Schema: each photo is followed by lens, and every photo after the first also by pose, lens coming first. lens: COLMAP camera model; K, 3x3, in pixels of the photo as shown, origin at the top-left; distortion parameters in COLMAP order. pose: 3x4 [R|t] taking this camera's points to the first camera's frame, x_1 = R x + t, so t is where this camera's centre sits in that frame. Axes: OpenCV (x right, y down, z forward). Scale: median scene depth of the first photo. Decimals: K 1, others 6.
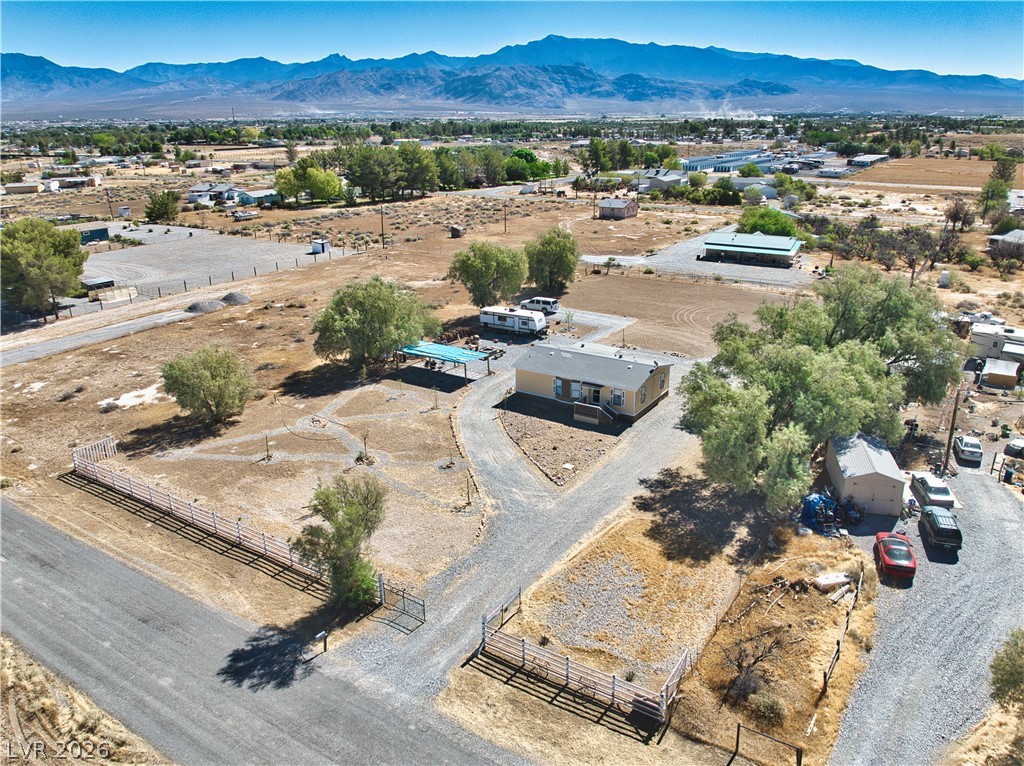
lens RADIAL K [[744.6, 0, 511.5], [0, 744.6, 410.0], [0, 0, 1]] dist [-0.026643, -0.016813]
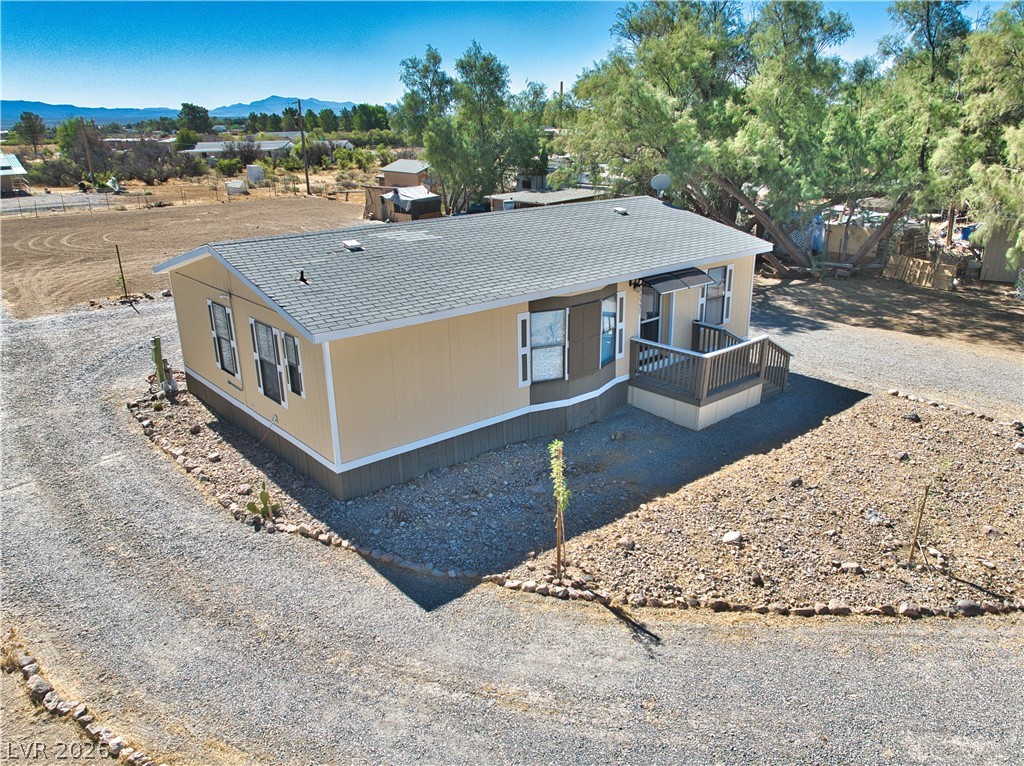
lens RADIAL K [[744.6, 0, 522.2], [0, 744.6, 406.8], [0, 0, 1]] dist [-0.026643, -0.016813]
pose [[0.277877, -0.337426, 0.899404, -0.134033], [0.361123, 0.904294, 0.227689, -0.063387], [-0.890154, 0.261526, 0.373135, 0.869238]]
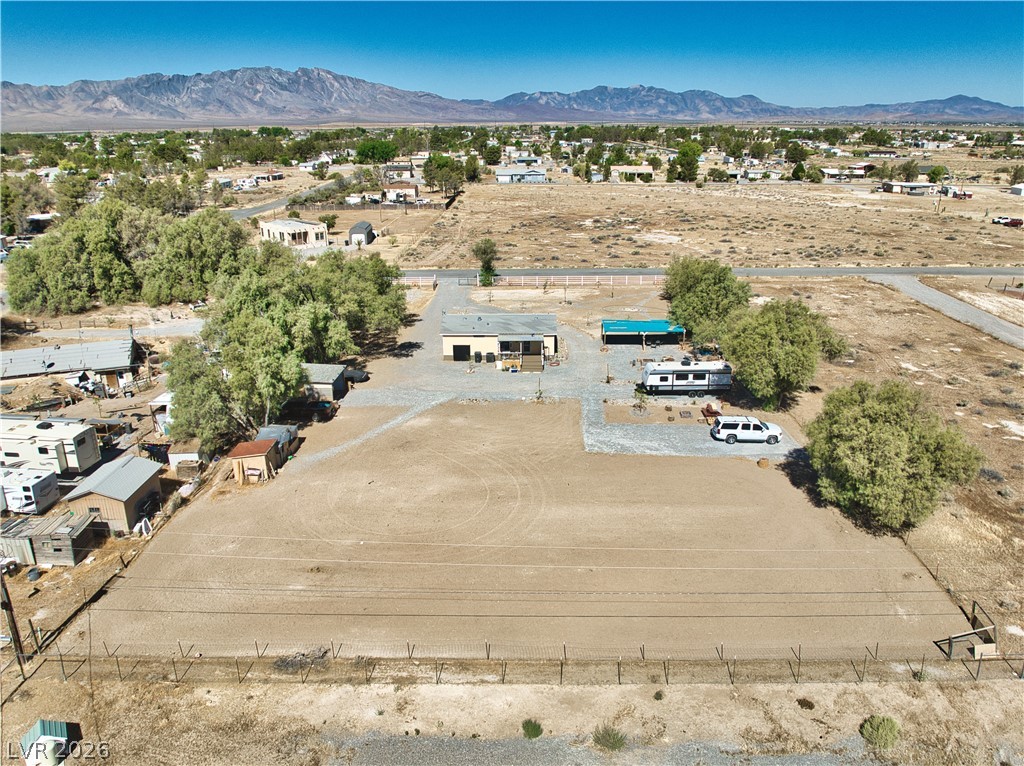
lens RADIAL K [[744.6, 0, 514.4], [0, 744.6, 398.1], [0, 0, 1]] dist [-0.026643, -0.016813]
pose [[-0.852663, 0.200977, -0.482259, 0.675729], [-0.176731, 0.757688, 0.628232, -0.709660], [0.491662, 0.620900, -0.610534, 1.764571]]
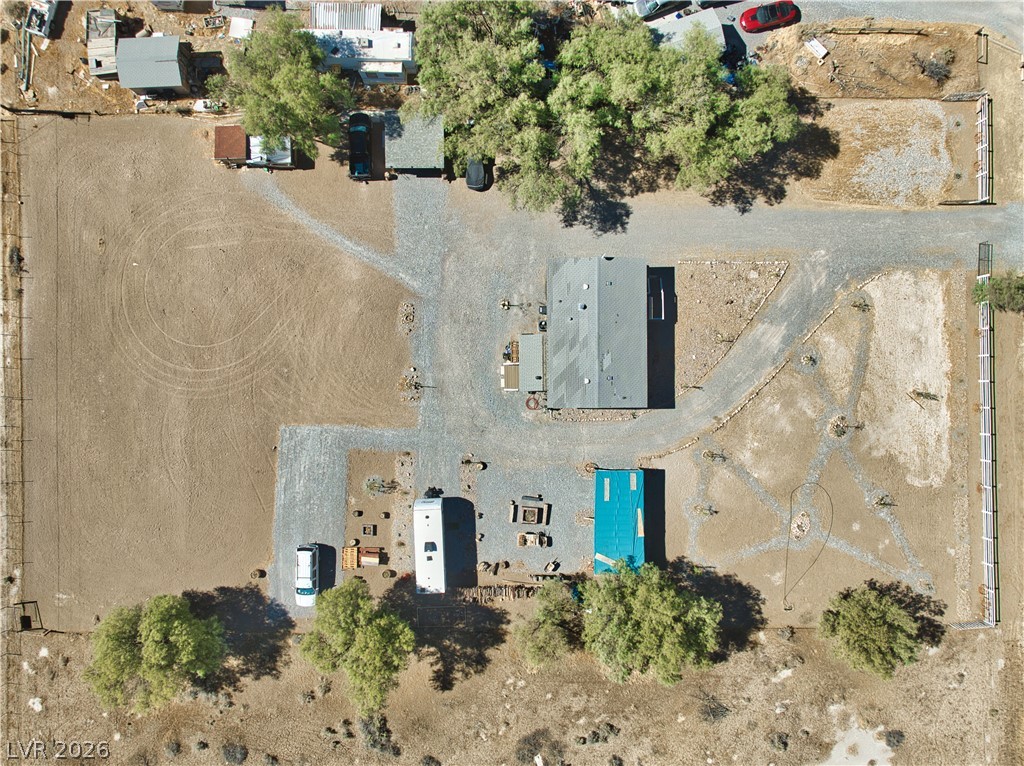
lens RADIAL K [[744.6, 0, 502.8], [0, 744.6, 361.6], [0, 0, 1]] dist [-0.026643, -0.016813]
pose [[-0.549385, -0.834975, 0.031512, 0.111497], [0.329861, -0.182078, 0.926304, -0.920081], [-0.767703, 0.519292, 0.375457, 0.734618]]
